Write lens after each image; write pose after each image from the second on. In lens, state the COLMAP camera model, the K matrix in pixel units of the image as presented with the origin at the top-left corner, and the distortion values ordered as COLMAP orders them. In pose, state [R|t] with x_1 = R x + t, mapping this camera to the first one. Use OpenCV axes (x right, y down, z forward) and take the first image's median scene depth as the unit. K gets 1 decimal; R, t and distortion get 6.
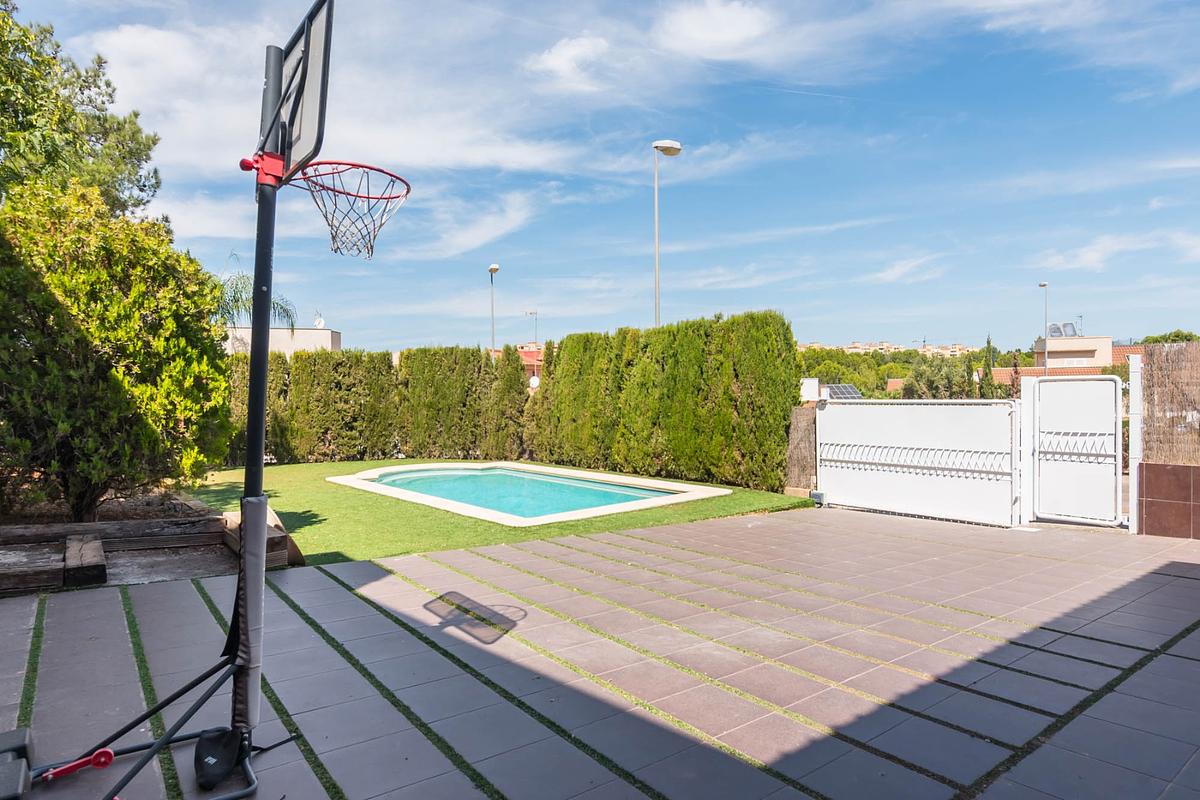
lens RADIAL K [[674.7, 0, 600.6], [0, 674.7, 401.5], [0, 0, 1]] dist [0.000317, 0.000044]
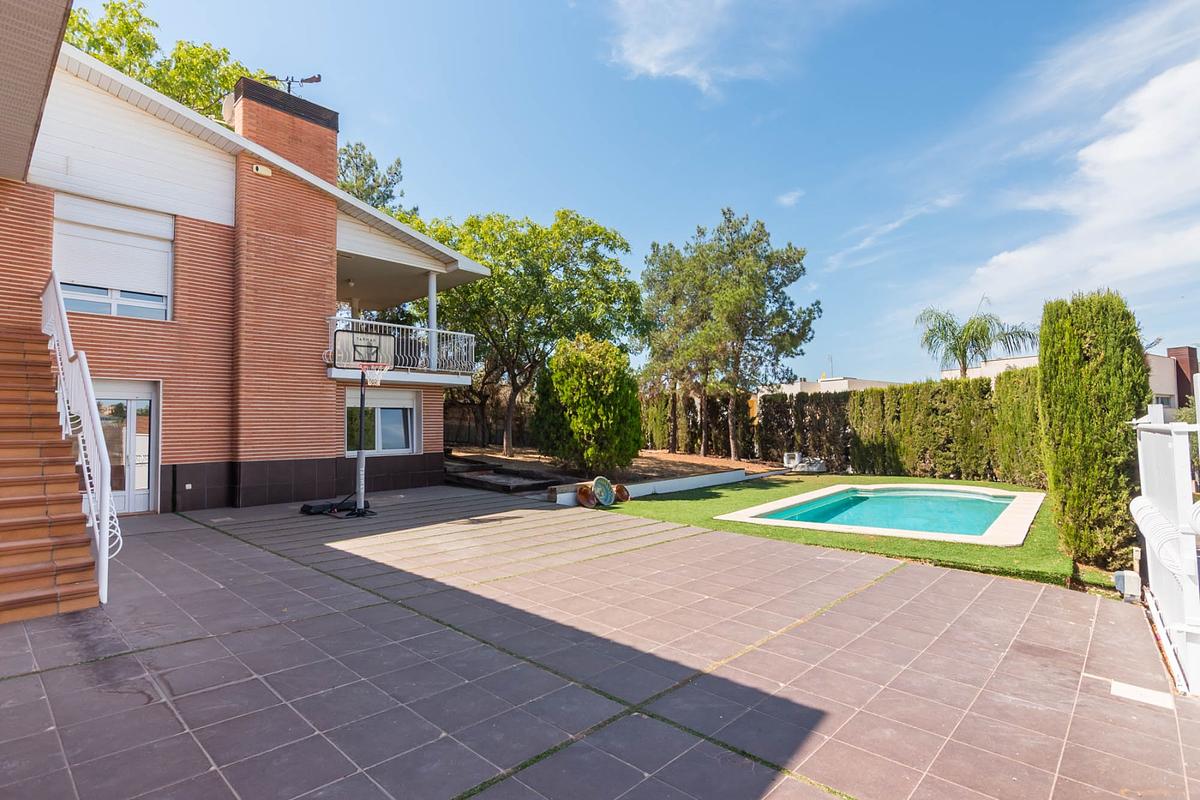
lens RADIAL K [[587.5, 0, 599.9], [0, 587.5, 399.3], [0, 0, 1]] dist [0.003761, 0.001098]
pose [[0.152162, -0.044705, -0.987344, 0.511556], [0.000326, 0.998979, -0.045181, 0.000913], [0.988356, 0.006553, 0.152021, 0.291434]]
